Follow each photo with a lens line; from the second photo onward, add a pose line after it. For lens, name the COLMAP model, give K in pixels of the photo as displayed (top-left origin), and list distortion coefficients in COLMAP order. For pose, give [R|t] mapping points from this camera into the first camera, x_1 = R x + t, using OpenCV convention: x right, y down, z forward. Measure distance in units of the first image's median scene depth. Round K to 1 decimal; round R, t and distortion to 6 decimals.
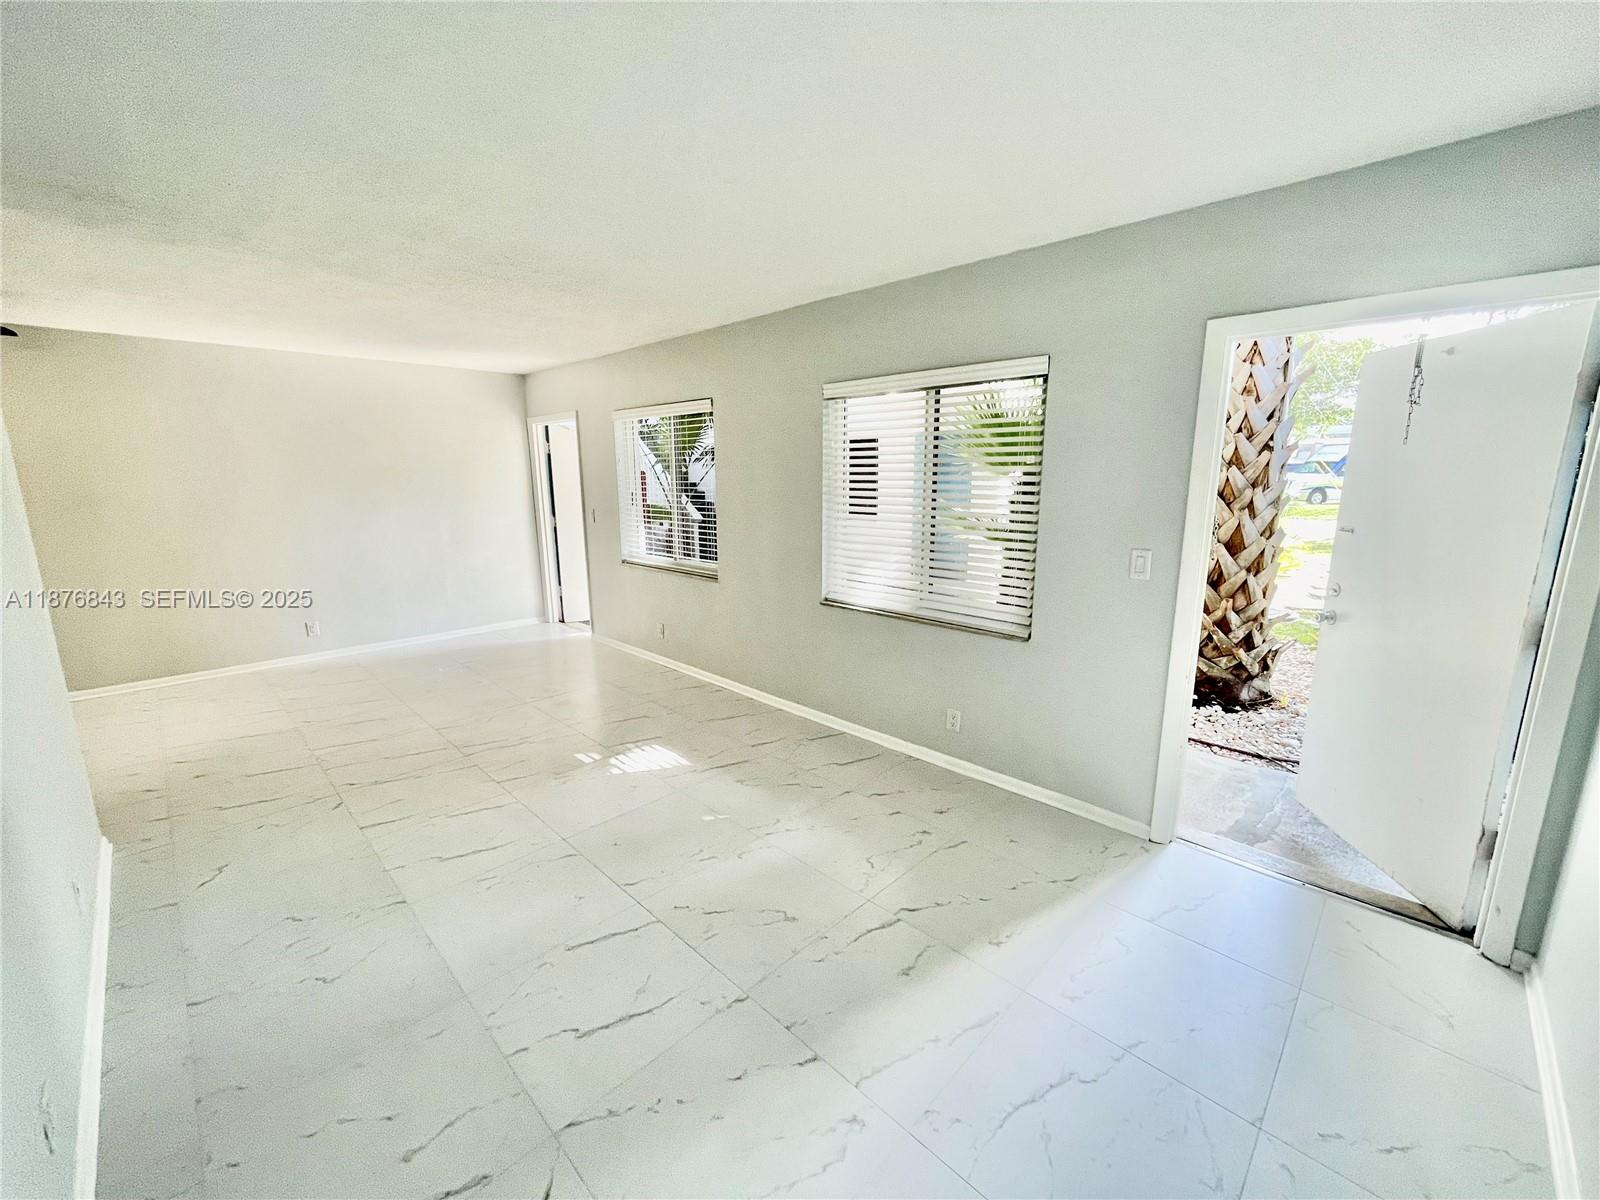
lens RADIAL K [[648.6, 0, 800.0], [0, 648.6, 600.0], [0, 0, 1]] dist [0.003609, -0.000402]
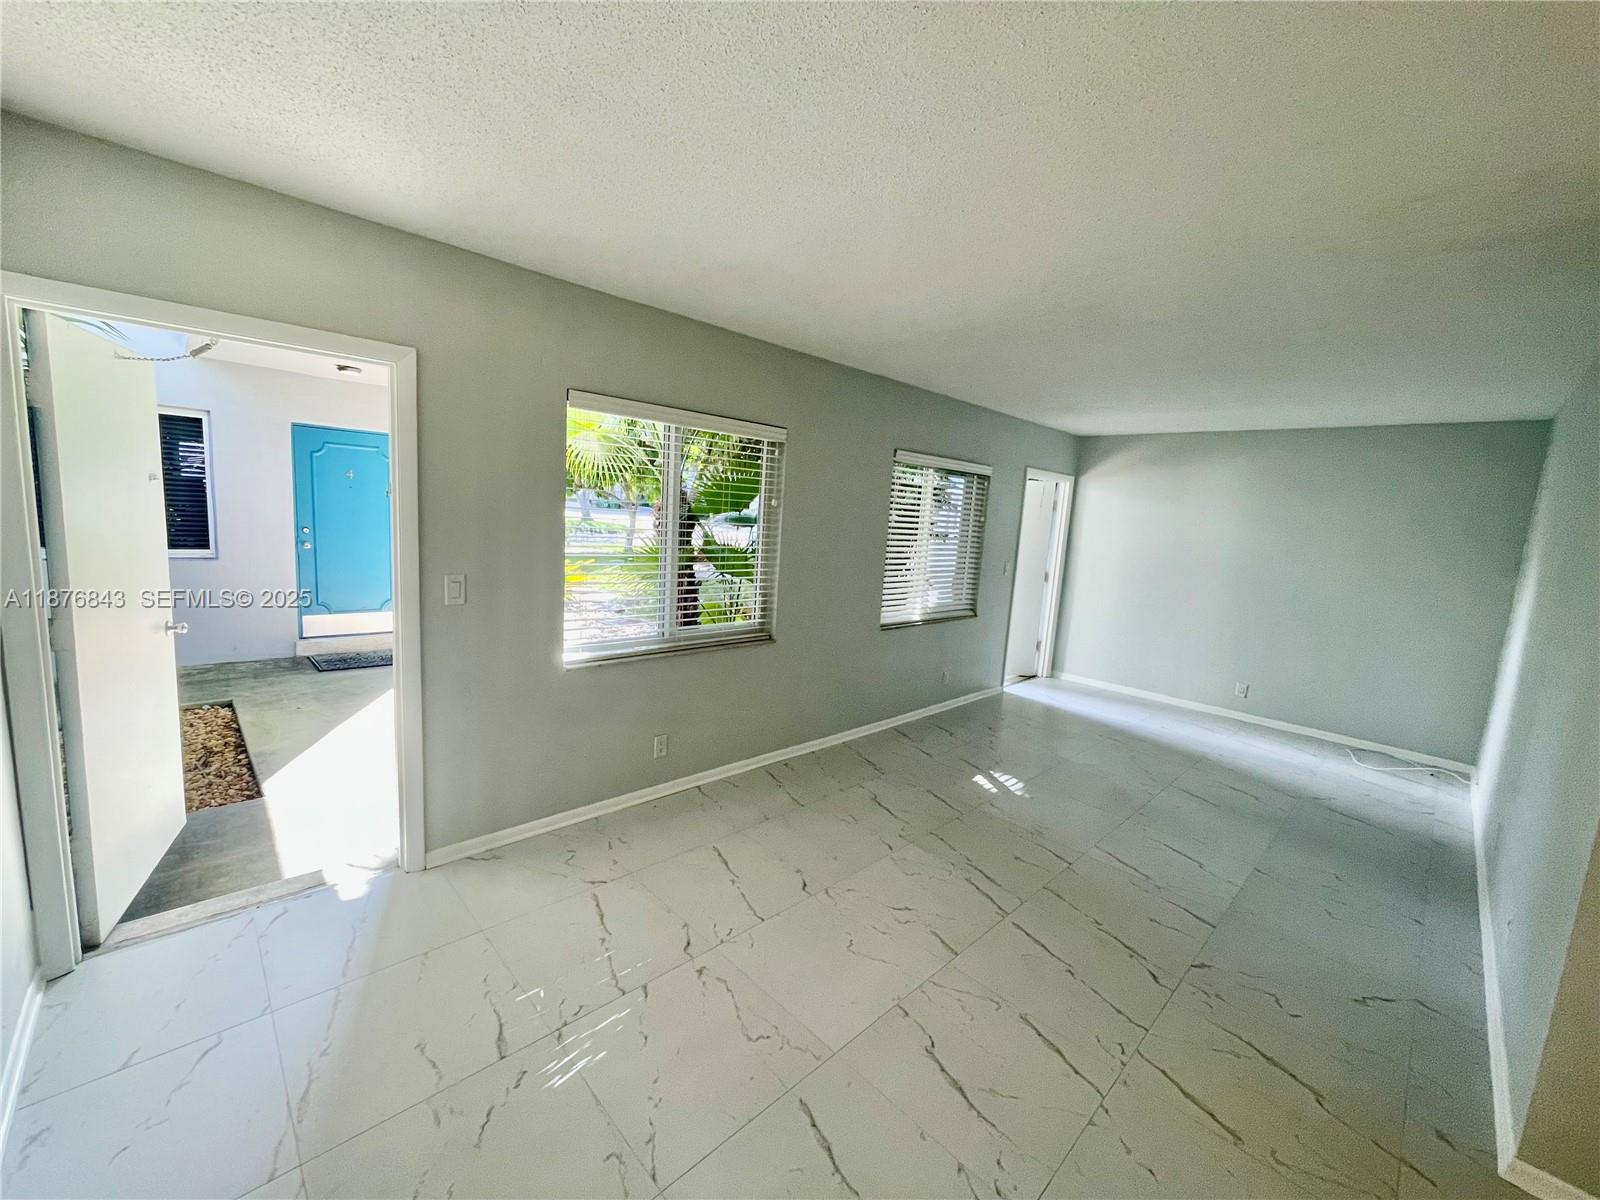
lens RADIAL K [[648.6, 0, 800.0], [0, 648.6, 600.0], [0, 0, 1]] dist [0.003609, -0.000402]
pose [[0.019749, -0.127986, 0.991579, -1.140613], [0.139022, 0.982490, 0.124044, -0.216050], [-0.990092, 0.135402, 0.037196, 1.097557]]
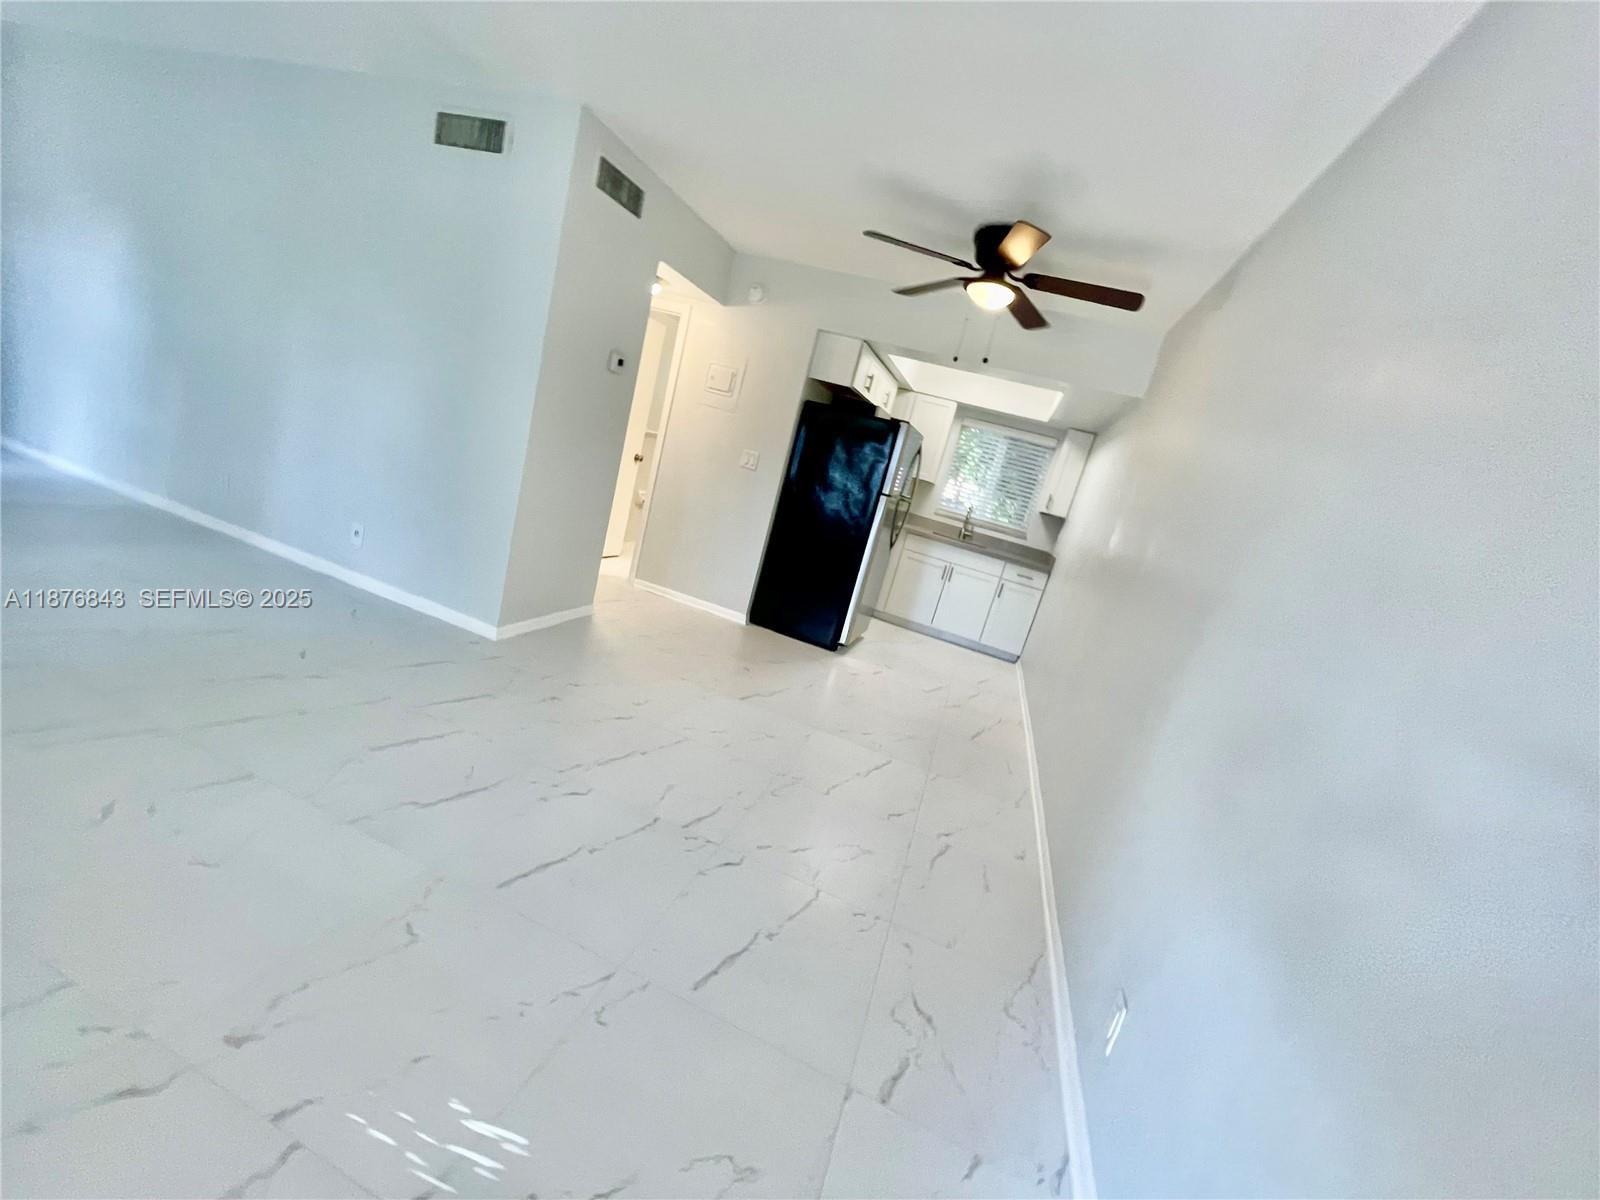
lens RADIAL K [[648.6, 0, 800.0], [0, 648.6, 600.0], [0, 0, 1]] dist [0.003609, -0.000402]
pose [[-0.861968, -0.110461, -0.494783, -0.664665], [-0.330945, 0.861934, 0.384115, -0.229547], [0.384040, 0.494841, -0.779516, 1.499979]]
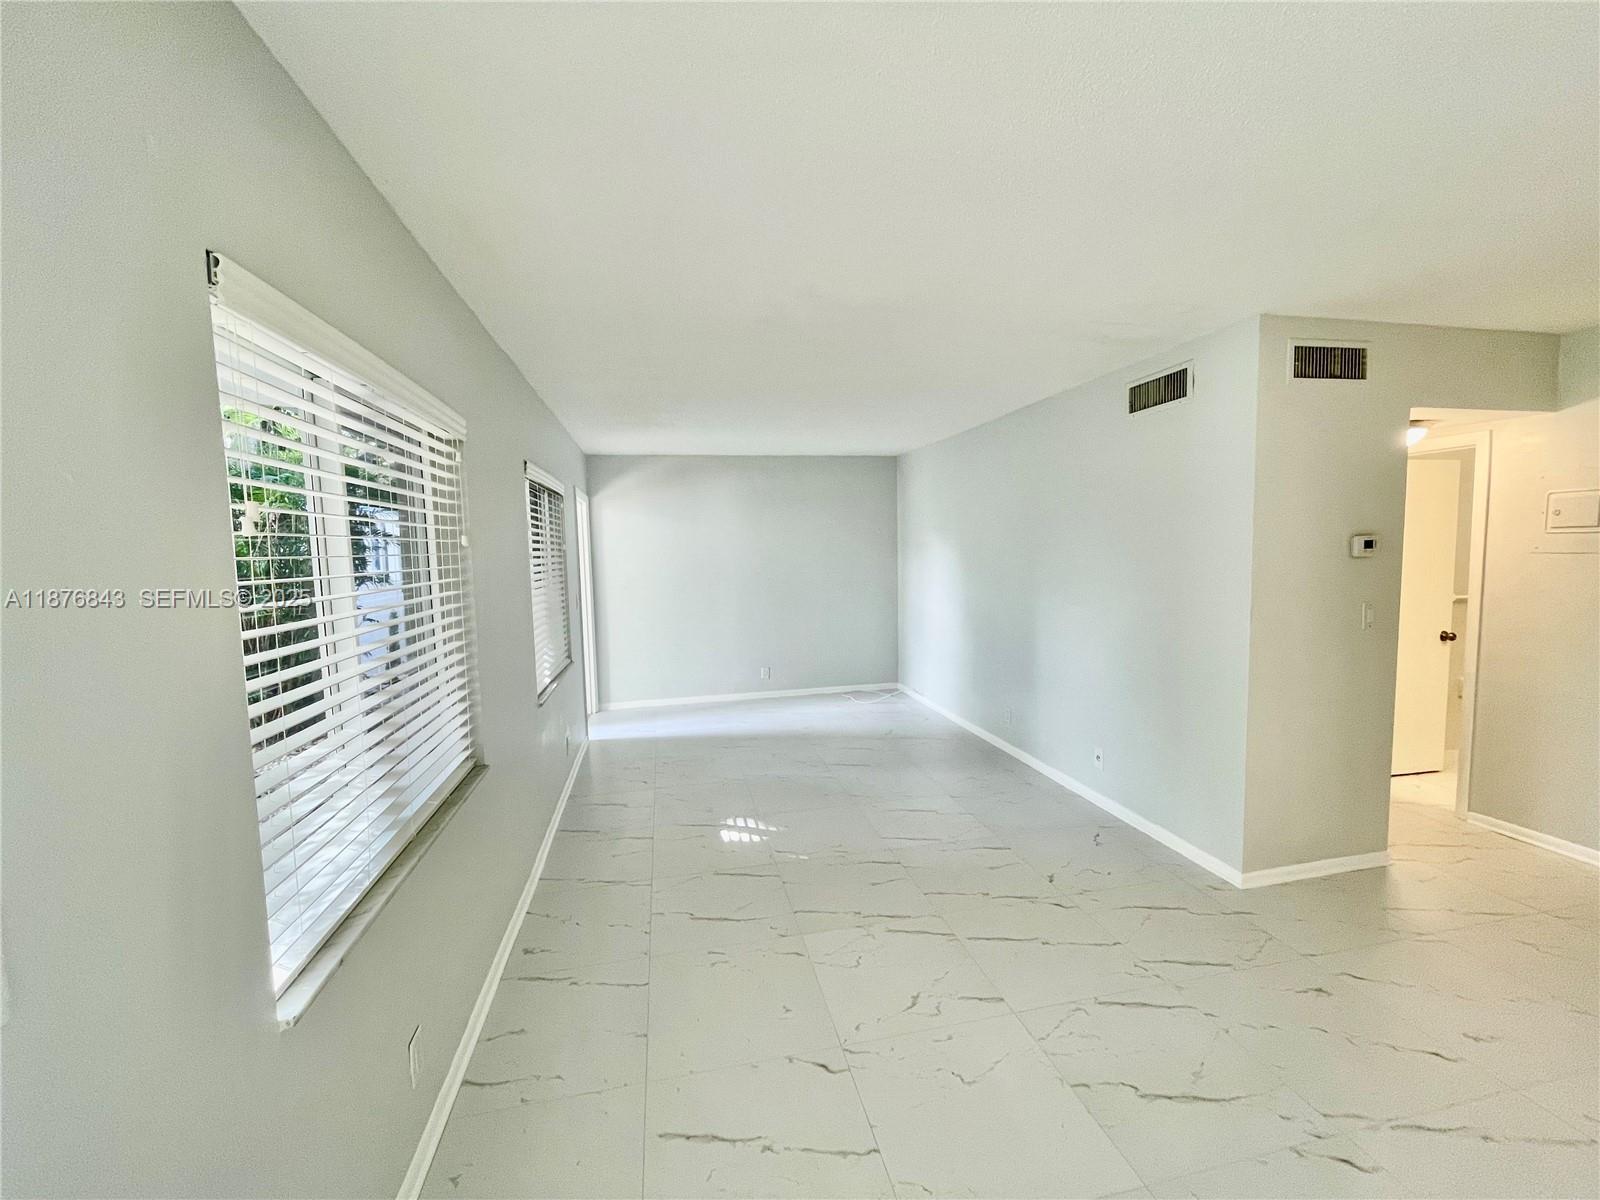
lens RADIAL K [[648.6, 0, 800.0], [0, 648.6, 600.0], [0, 0, 1]] dist [0.003609, -0.000402]
pose [[-0.838453, -0.016379, 0.544727, -0.724150], [0.140578, 0.959220, 0.245223, -0.295618], [-0.526530, 0.282185, -0.801959, 1.478193]]
